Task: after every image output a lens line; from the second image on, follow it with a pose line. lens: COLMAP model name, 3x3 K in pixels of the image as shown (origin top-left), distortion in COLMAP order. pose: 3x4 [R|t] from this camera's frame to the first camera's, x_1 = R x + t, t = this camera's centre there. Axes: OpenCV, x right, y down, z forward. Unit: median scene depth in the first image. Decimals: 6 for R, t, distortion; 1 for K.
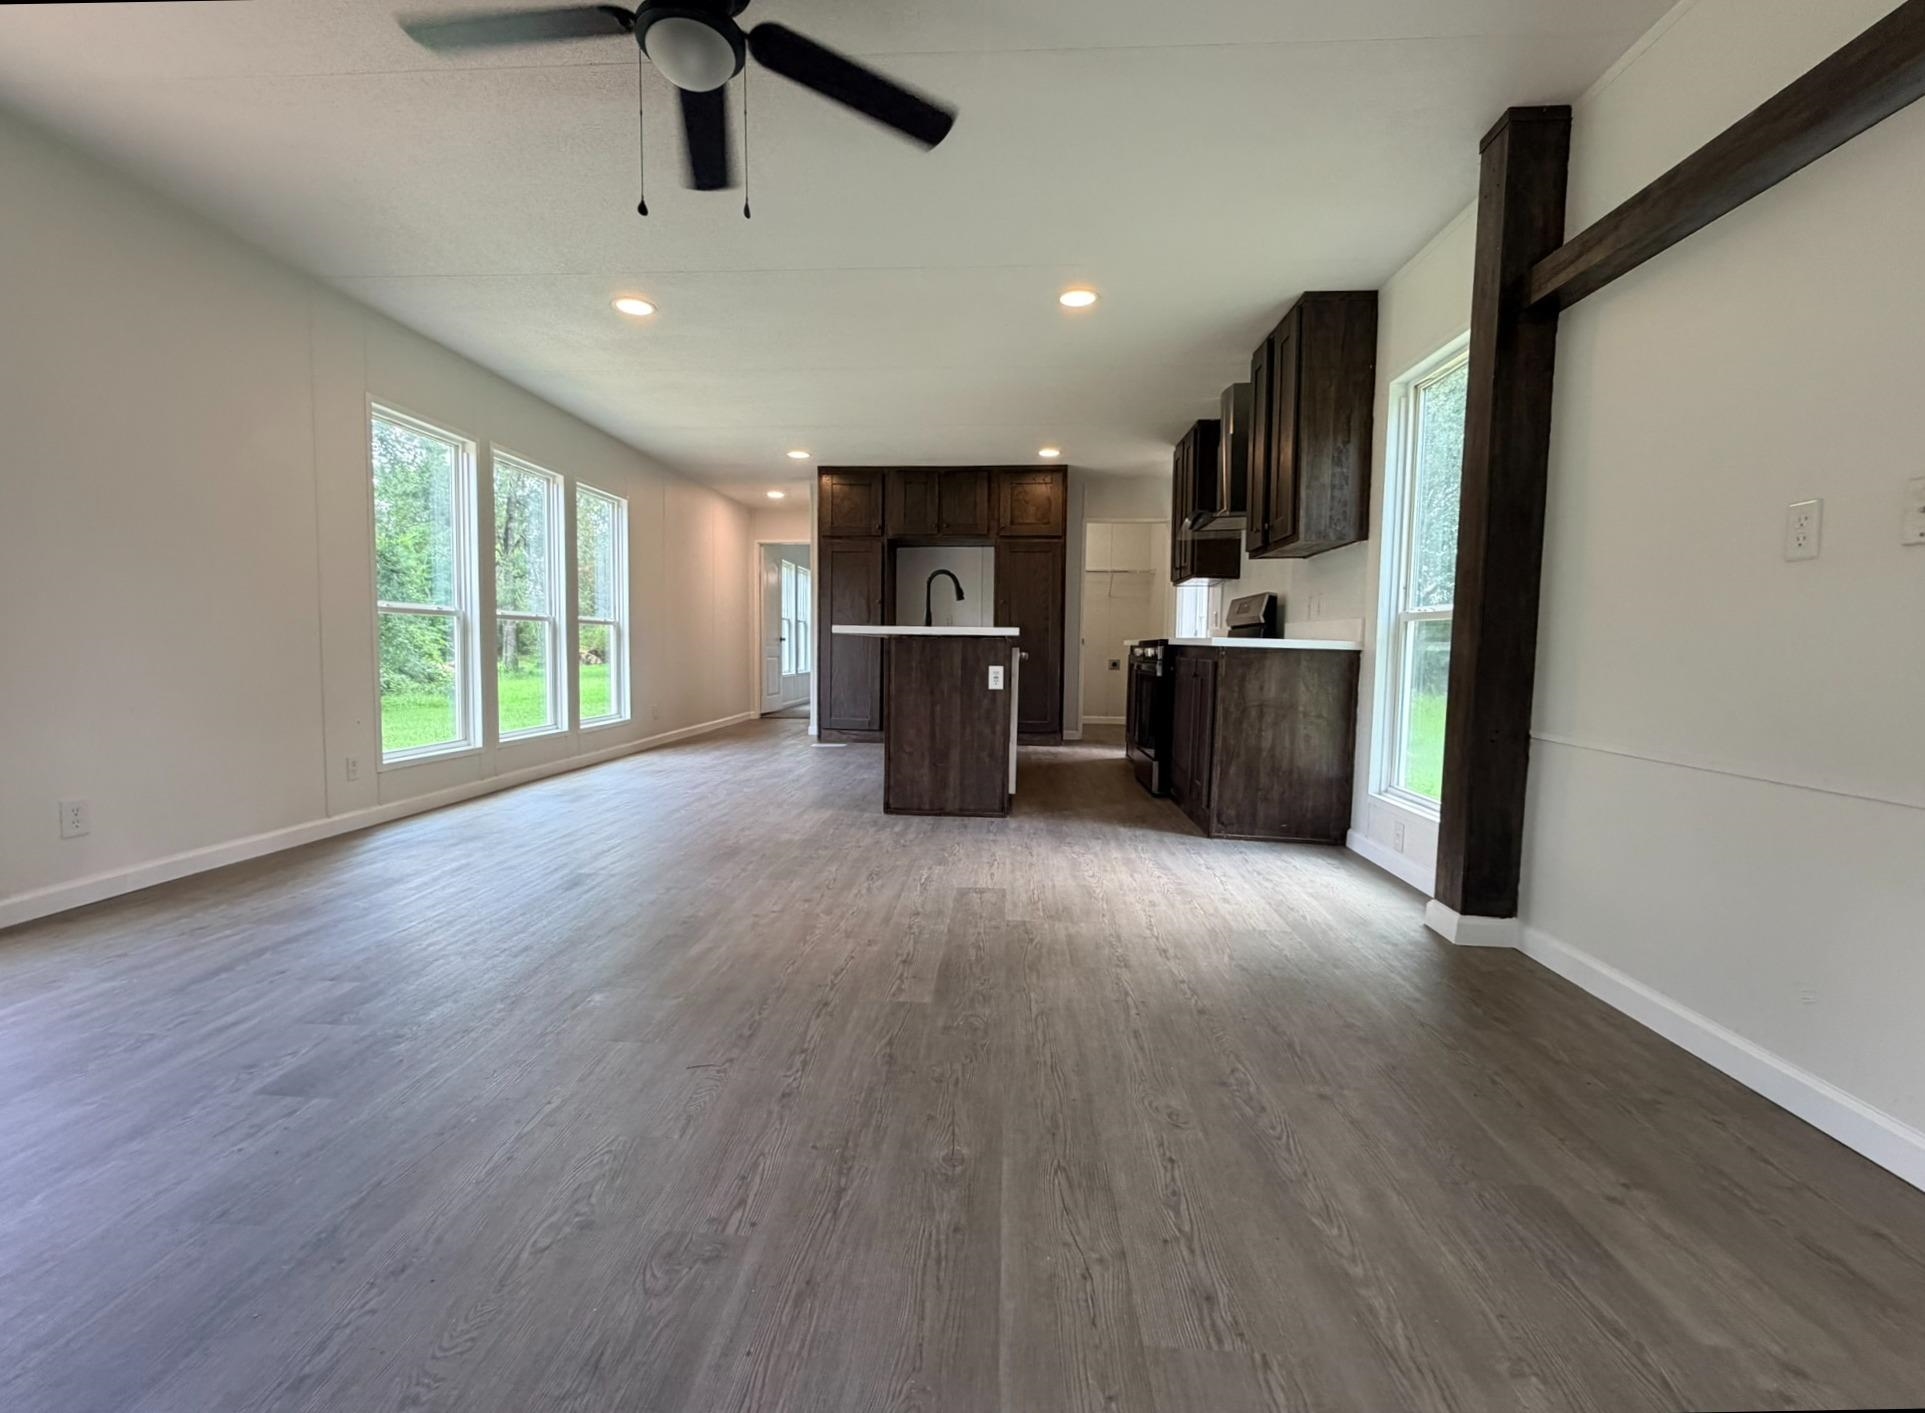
lens RADIAL K [[827.0, 0, 952.1], [0, 827.0, 700.5], [0, 0, 1]] dist [0.001081, 0.000168]
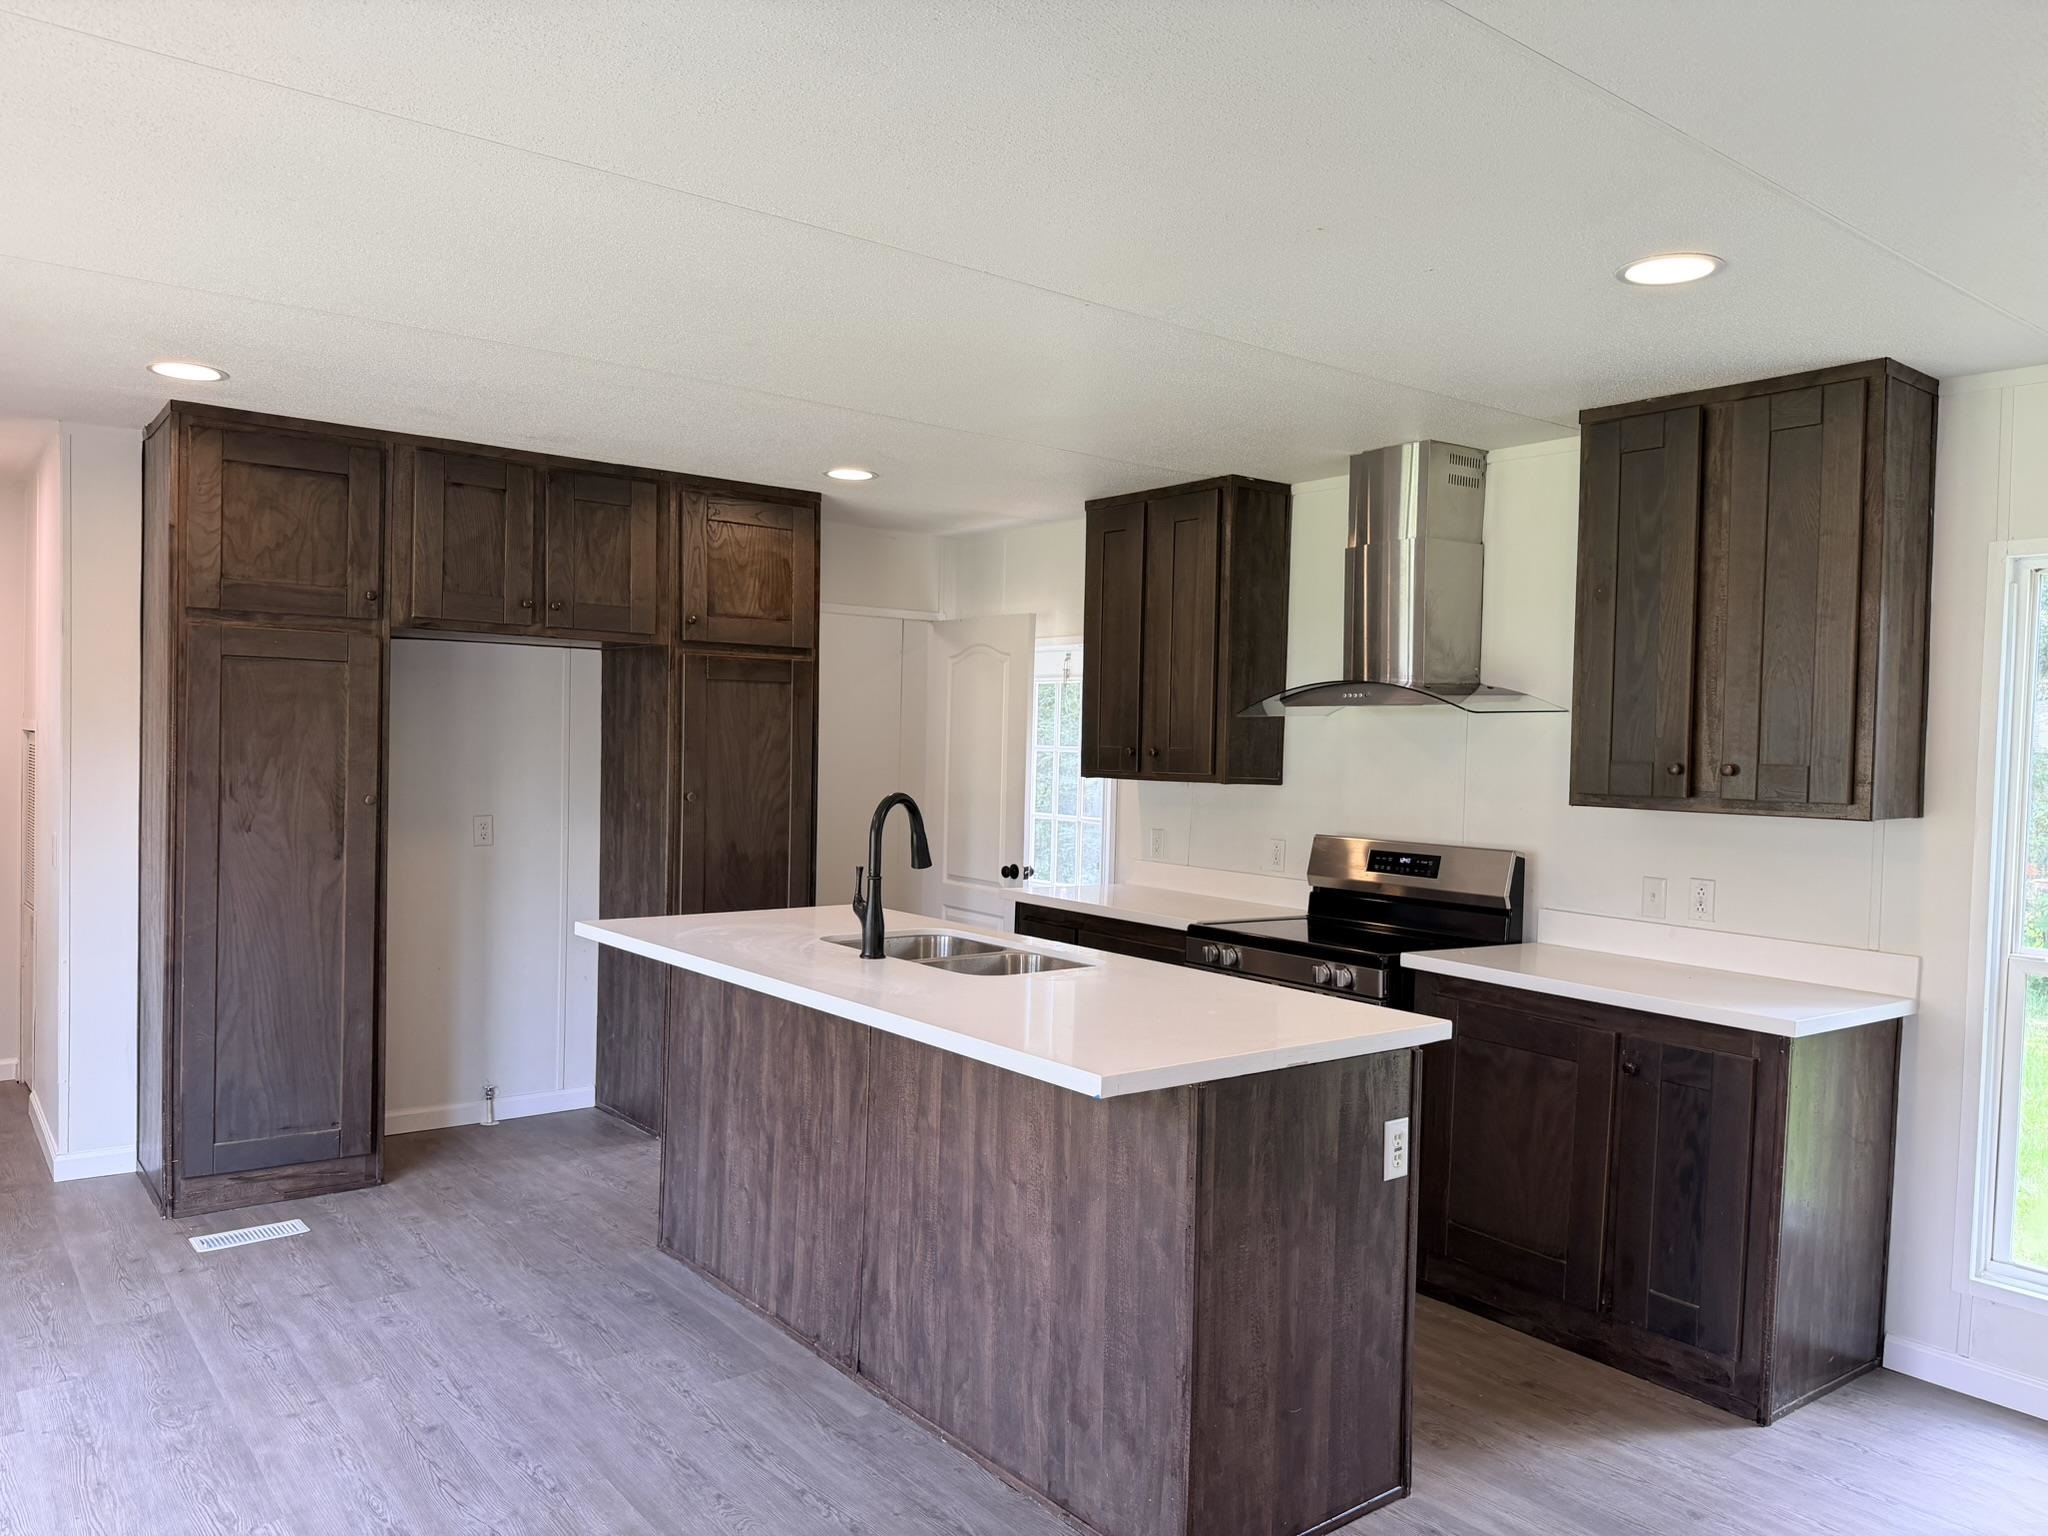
lens RADIAL K [[1437.0, 0, 1023.5], [0, 1437.0, 778.9], [0, 0, 1]] dist [0.057636, -0.094527]
pose [[0.742670, -0.011078, 0.669566, -0.536306], [0.029076, 0.999454, -0.015715, -0.197442], [-0.669026, 0.031140, 0.742586, 0.604677]]
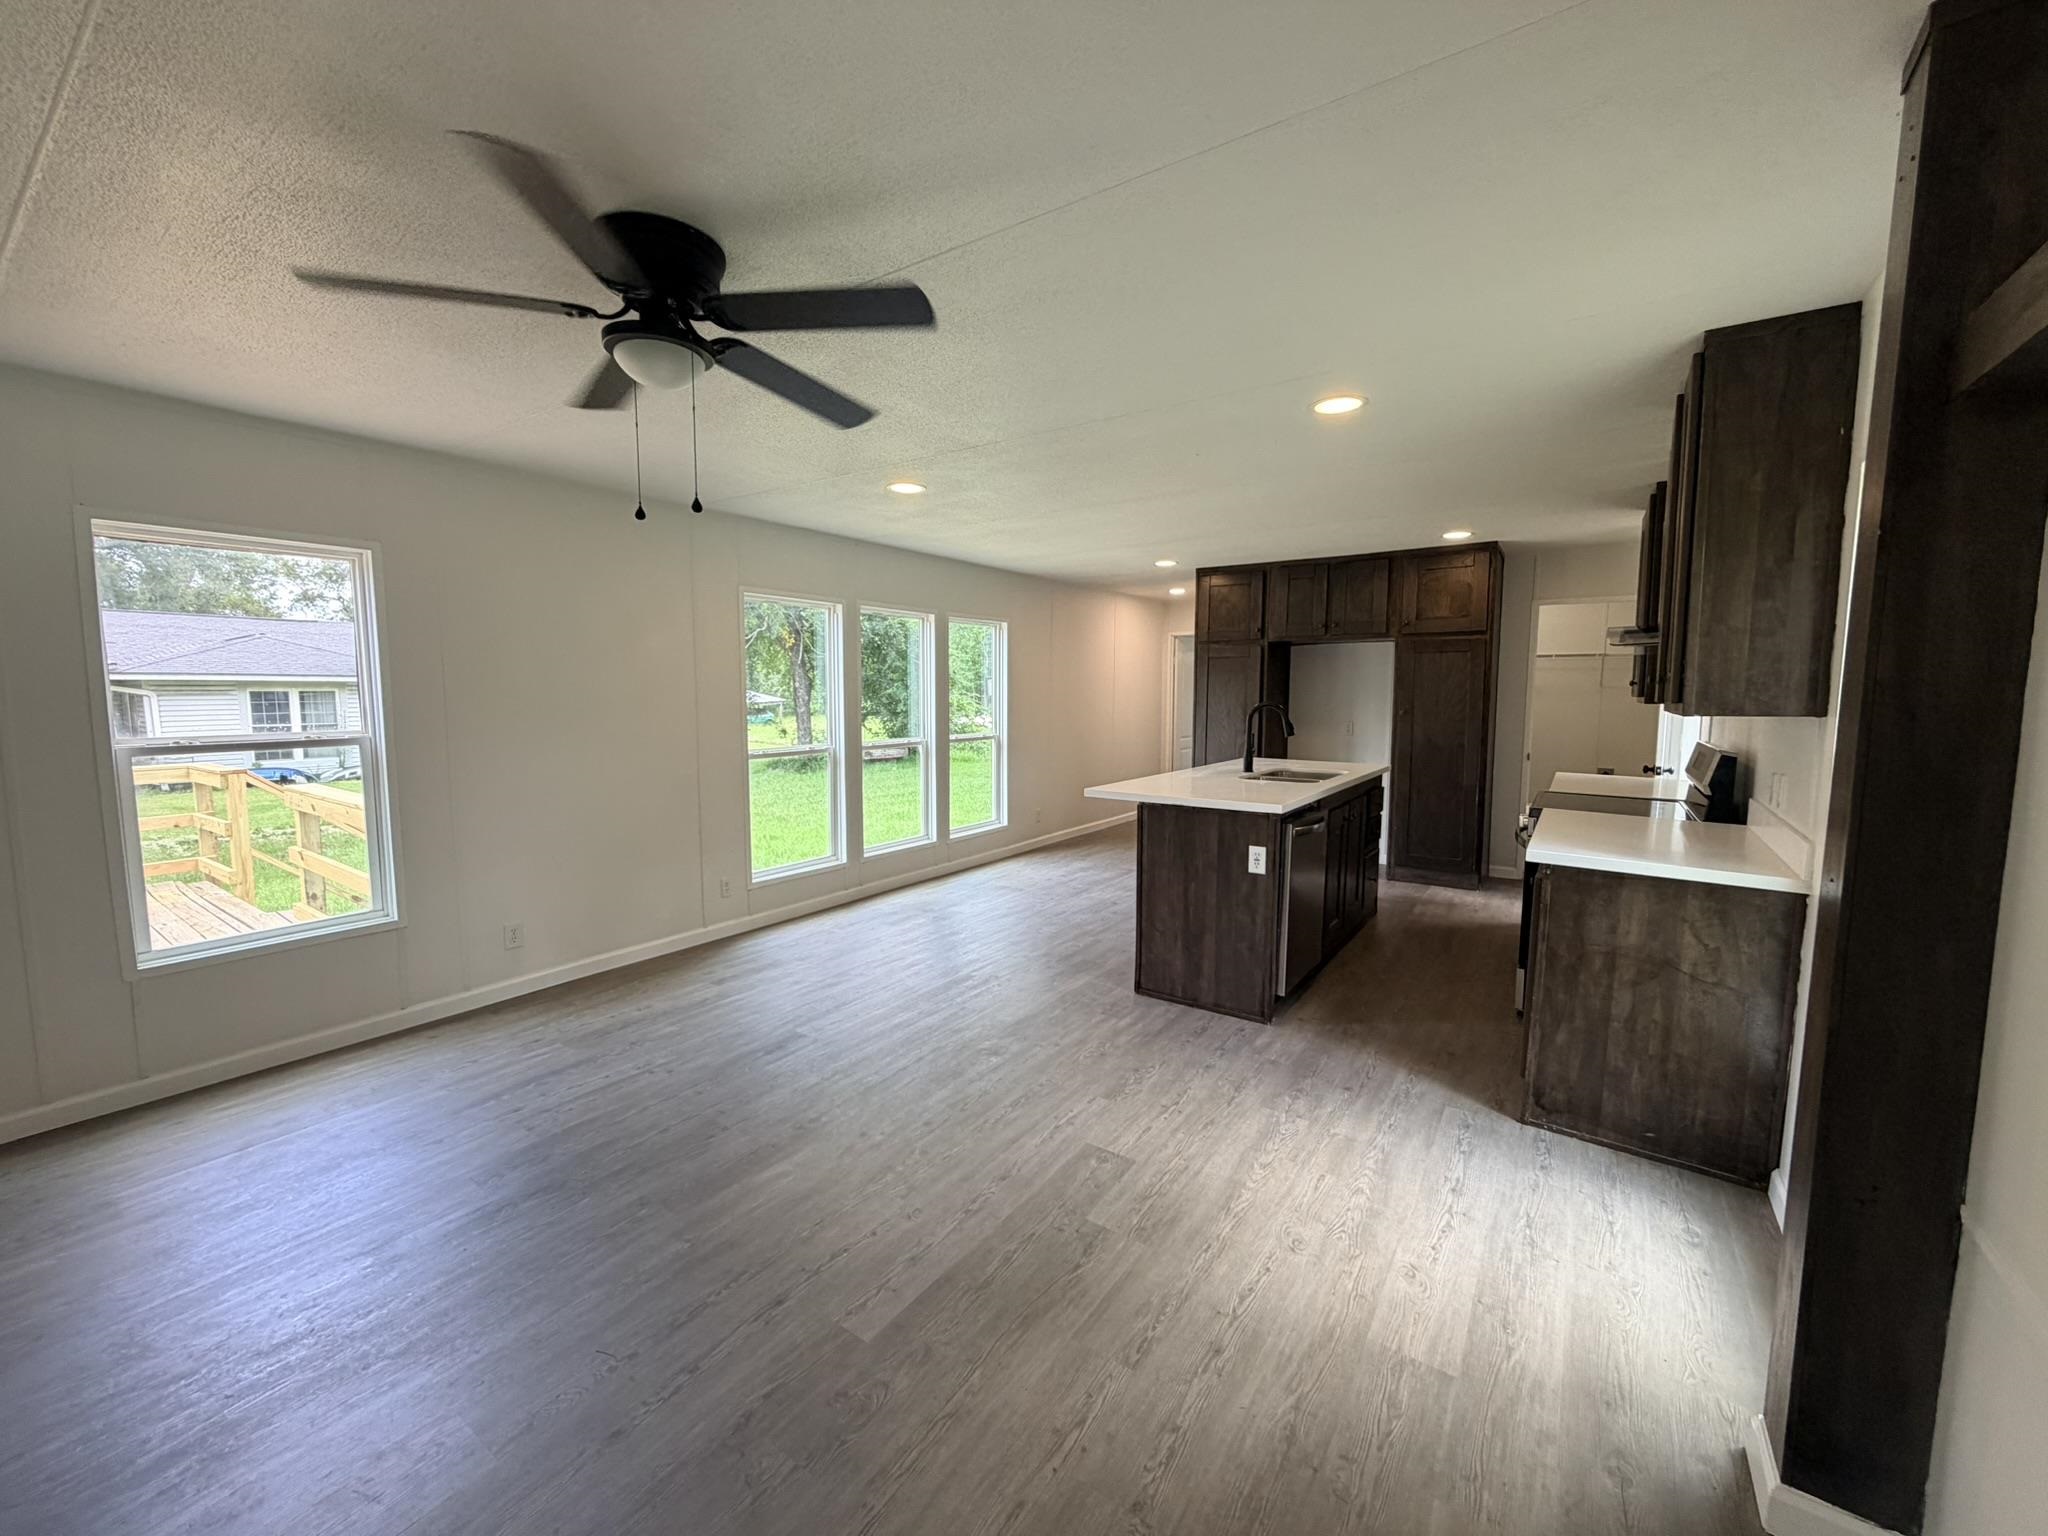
lens RADIAL K [[812.5, 0, 1019.7], [0, 812.5, 762.9], [0, 0, 1]] dist [0.001698, 0.000175]
pose [[0.858118, 0.035621, -0.512216, 0.268395], [-0.024506, 0.999295, 0.028438, -0.145043], [0.512868, -0.011851, 0.858386, 0.160821]]
